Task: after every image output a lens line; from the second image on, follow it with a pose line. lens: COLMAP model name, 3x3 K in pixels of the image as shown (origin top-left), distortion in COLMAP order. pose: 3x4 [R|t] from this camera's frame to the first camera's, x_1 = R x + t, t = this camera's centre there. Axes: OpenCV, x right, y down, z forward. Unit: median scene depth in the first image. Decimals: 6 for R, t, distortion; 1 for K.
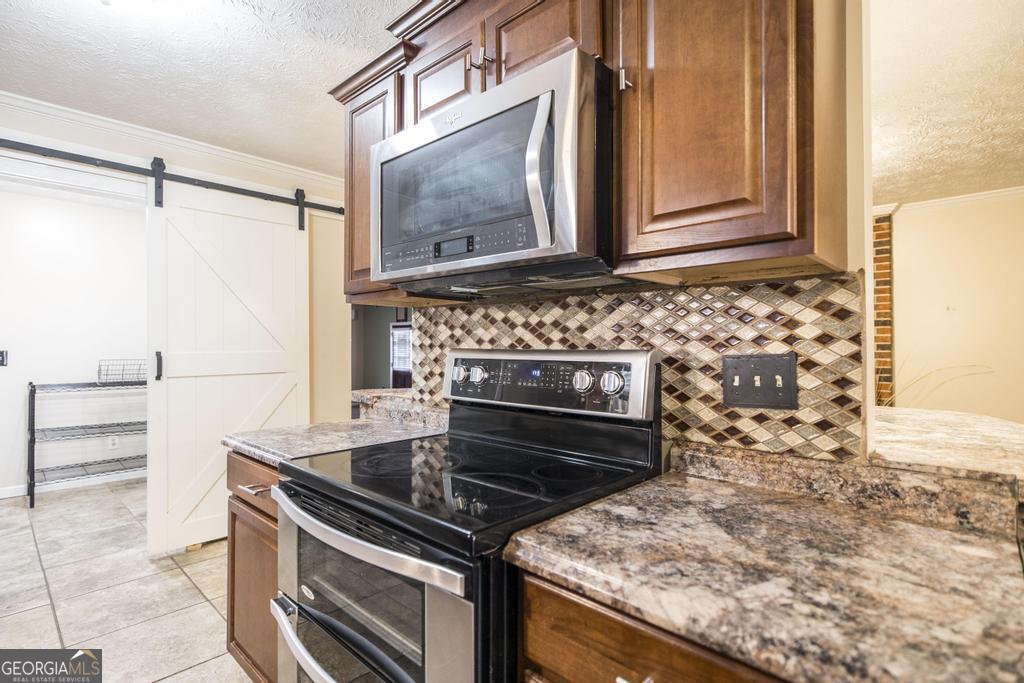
lens RADIAL K [[503.7, 0, 510.3], [0, 503.7, 337.7], [0, 0, 1]] dist [-0.002070, -0.000981]
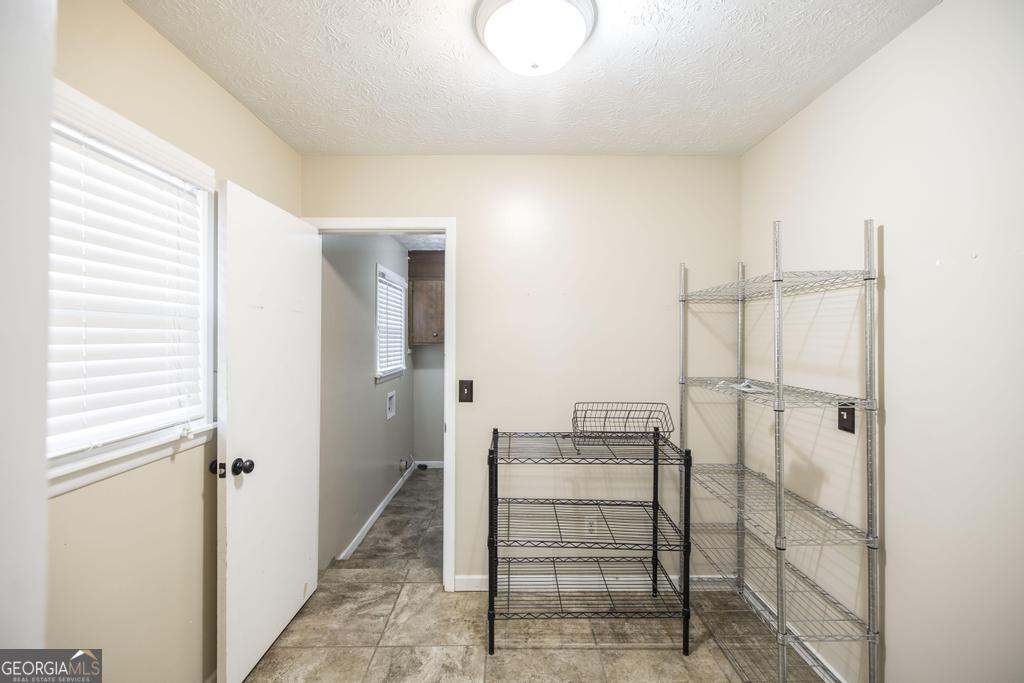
lens RADIAL K [[431.2, 0, 510.9], [0, 431.2, 338.7], [0, 0, 1]] dist [-0.004633, 0.000215]
pose [[0.695337, 0.001546, -0.718682, -0.504226], [-0.003648, 0.999992, -0.001378, -0.030496], [0.718674, 0.003580, 0.695338, 0.590423]]
